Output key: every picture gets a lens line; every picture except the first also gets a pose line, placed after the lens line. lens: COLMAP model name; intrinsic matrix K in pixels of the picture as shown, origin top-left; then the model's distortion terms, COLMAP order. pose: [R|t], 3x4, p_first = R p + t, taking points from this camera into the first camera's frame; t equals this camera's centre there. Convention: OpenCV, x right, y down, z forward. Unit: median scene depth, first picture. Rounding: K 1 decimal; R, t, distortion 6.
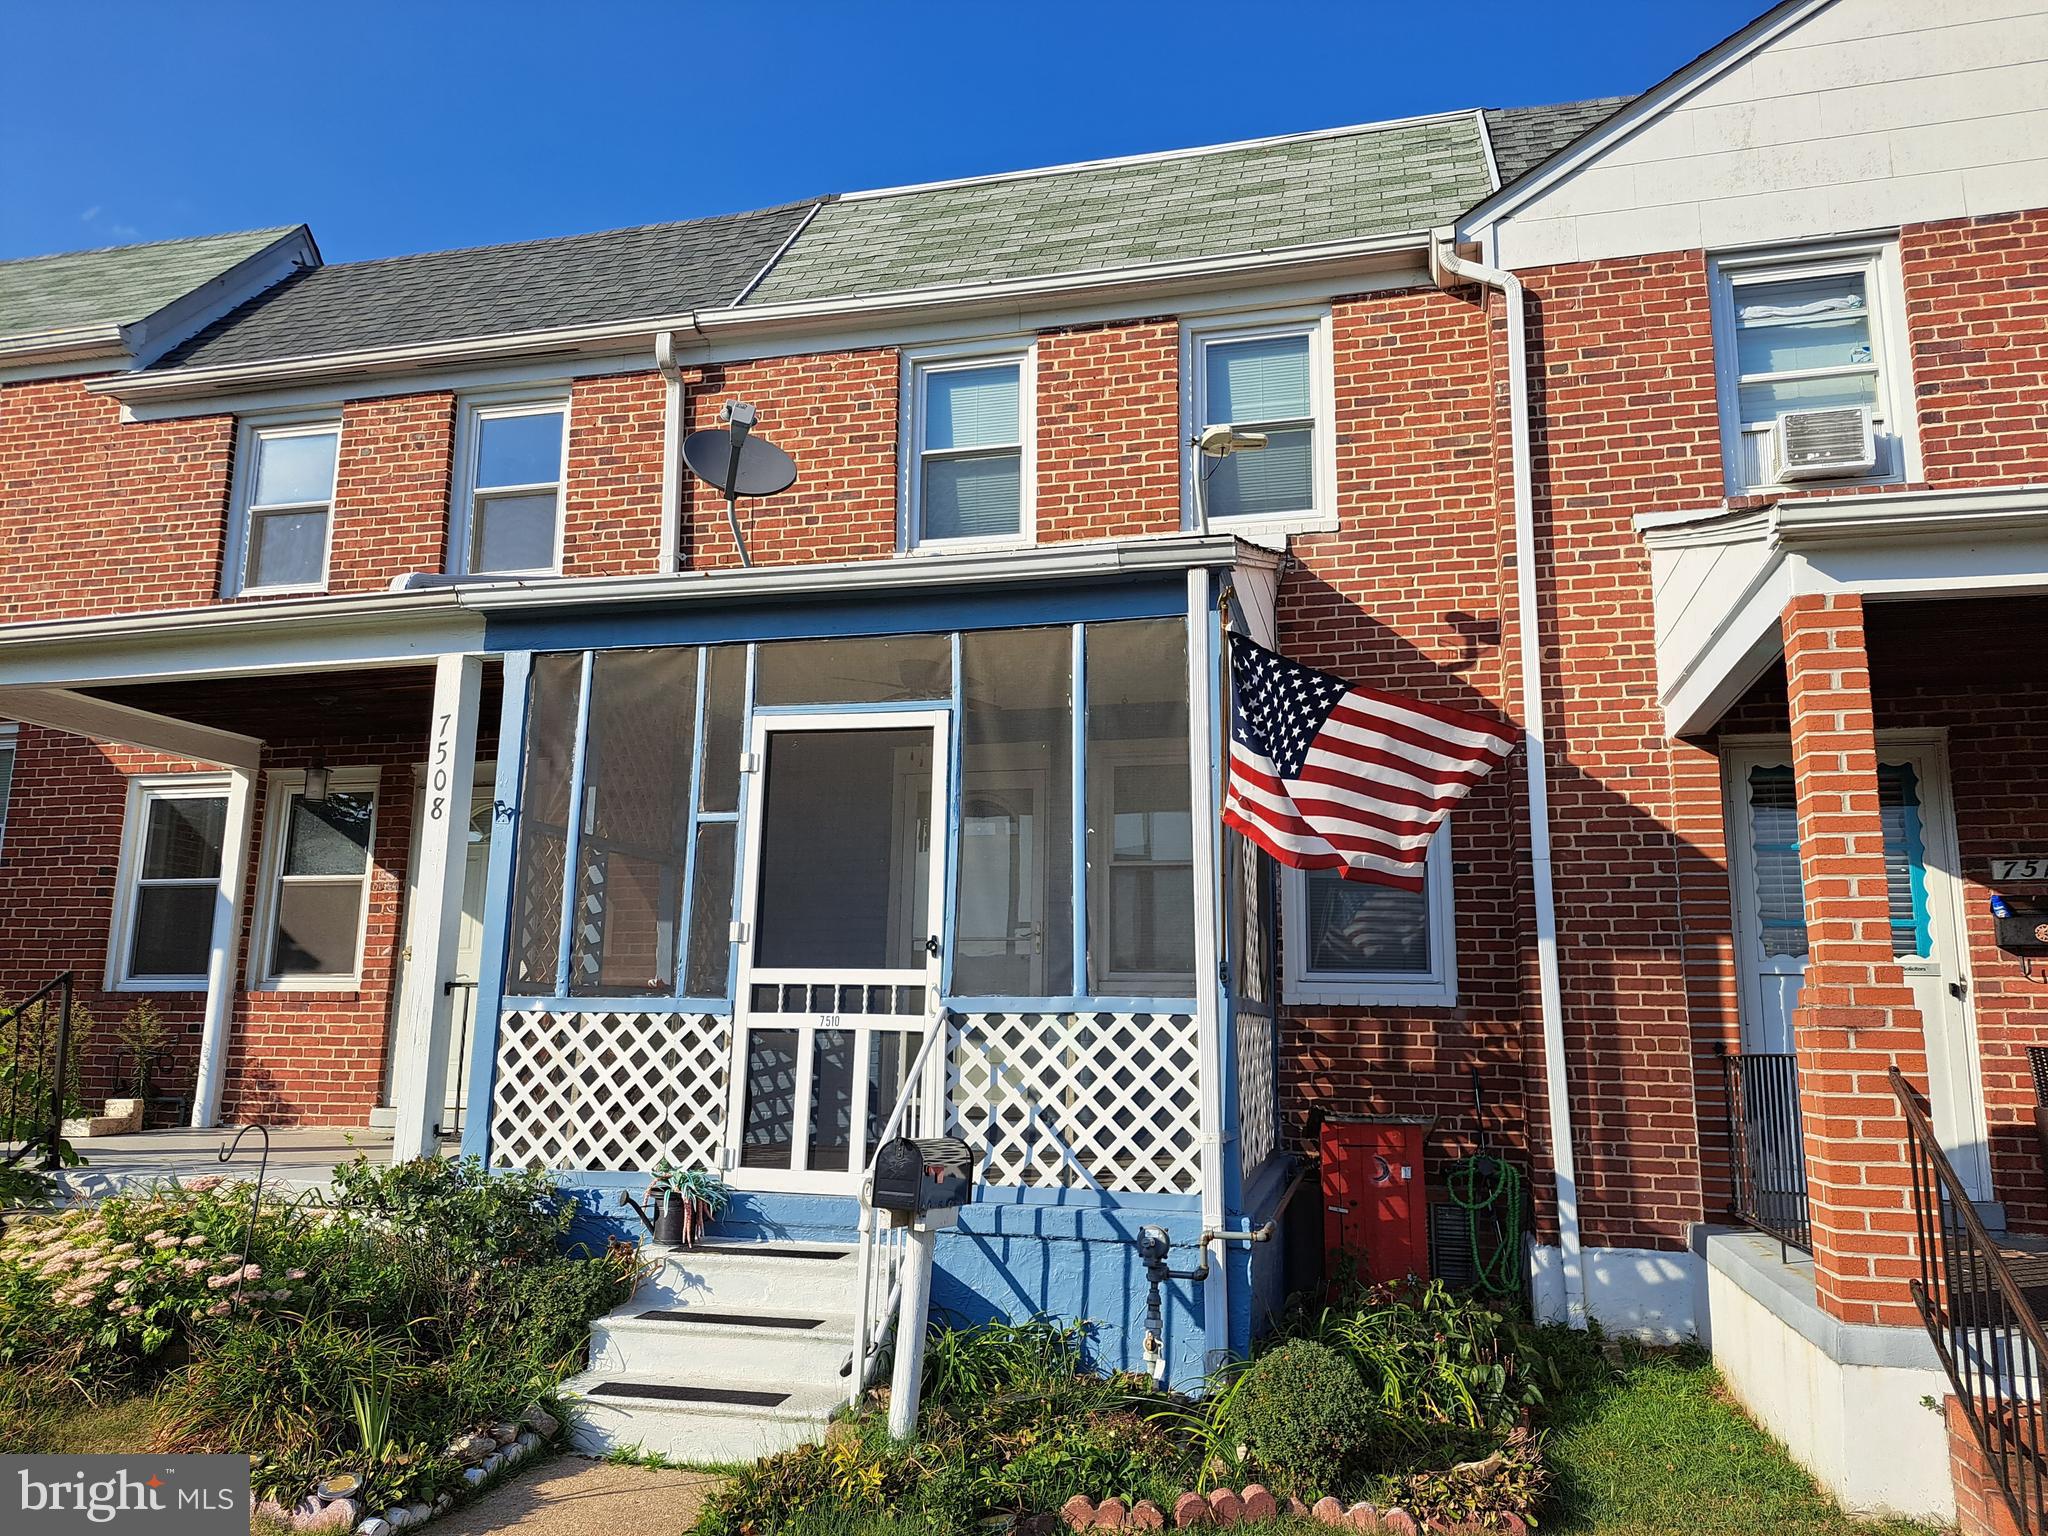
lens RADIAL K [[1467.9, 0, 1027.9], [0, 1467.9, 759.5], [0, 0, 1]] dist [0.063651, -0.059483]
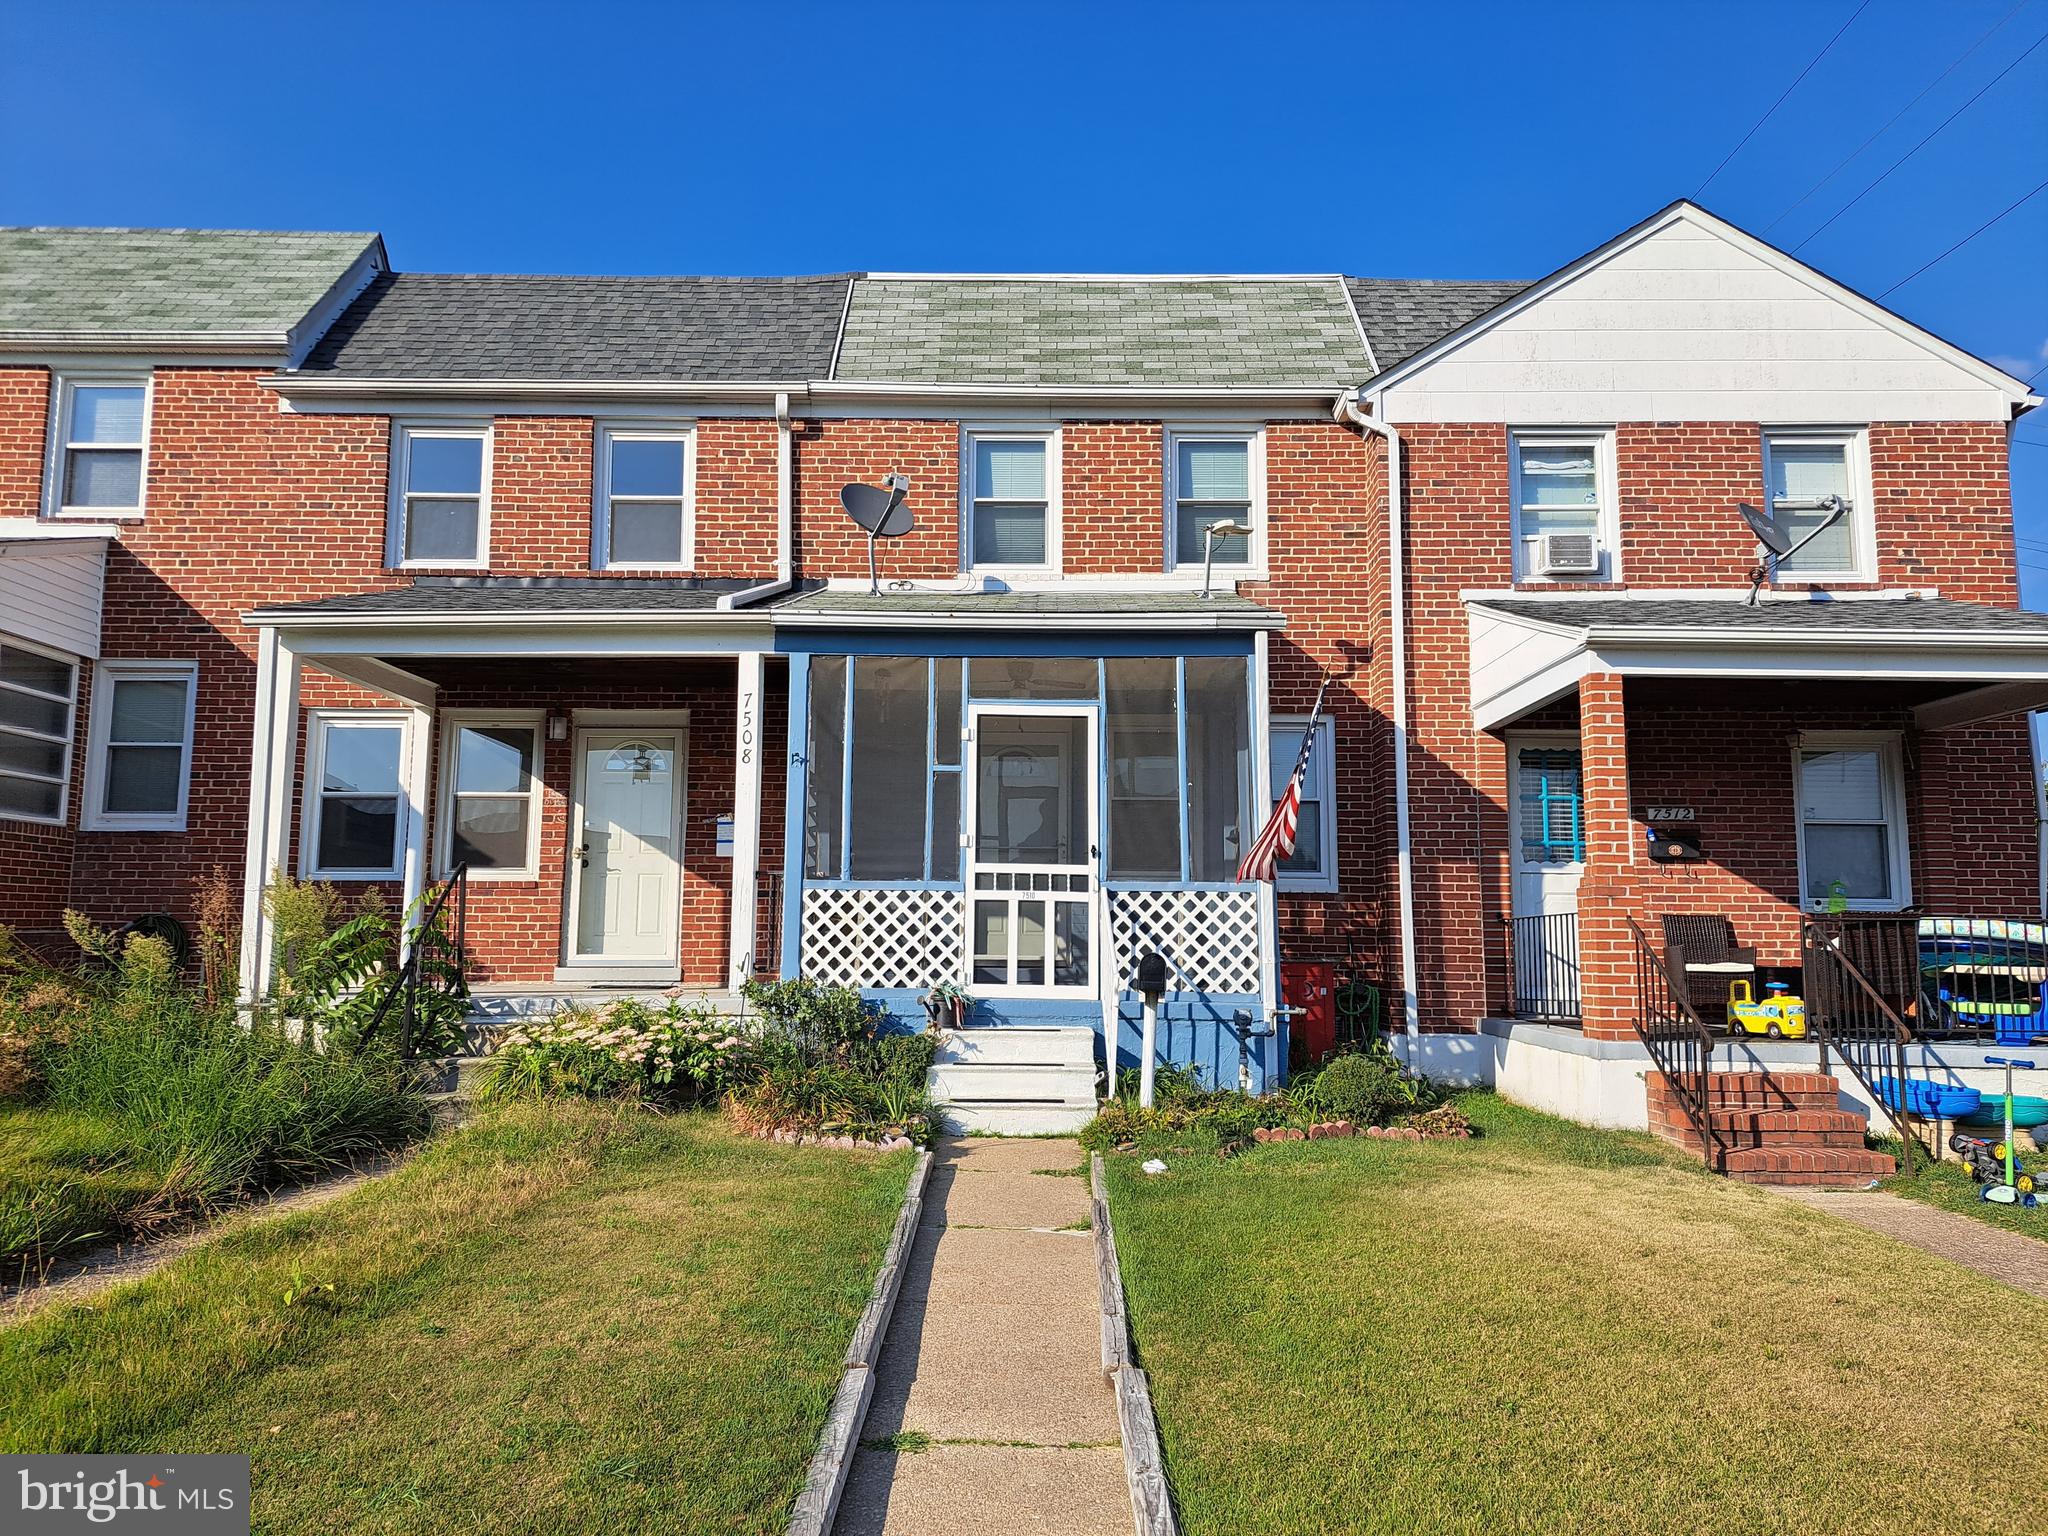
lens RADIAL K [[1467.9, 0, 1013.1], [0, 1467.9, 758.0], [0, 0, 1]] dist [0.063651, -0.059483]
pose [[0.972436, 0.025847, 0.231735, -0.432432], [-0.039223, 0.997808, 0.053302, -0.049136], [-0.229849, -0.060922, 0.971318, -0.458981]]
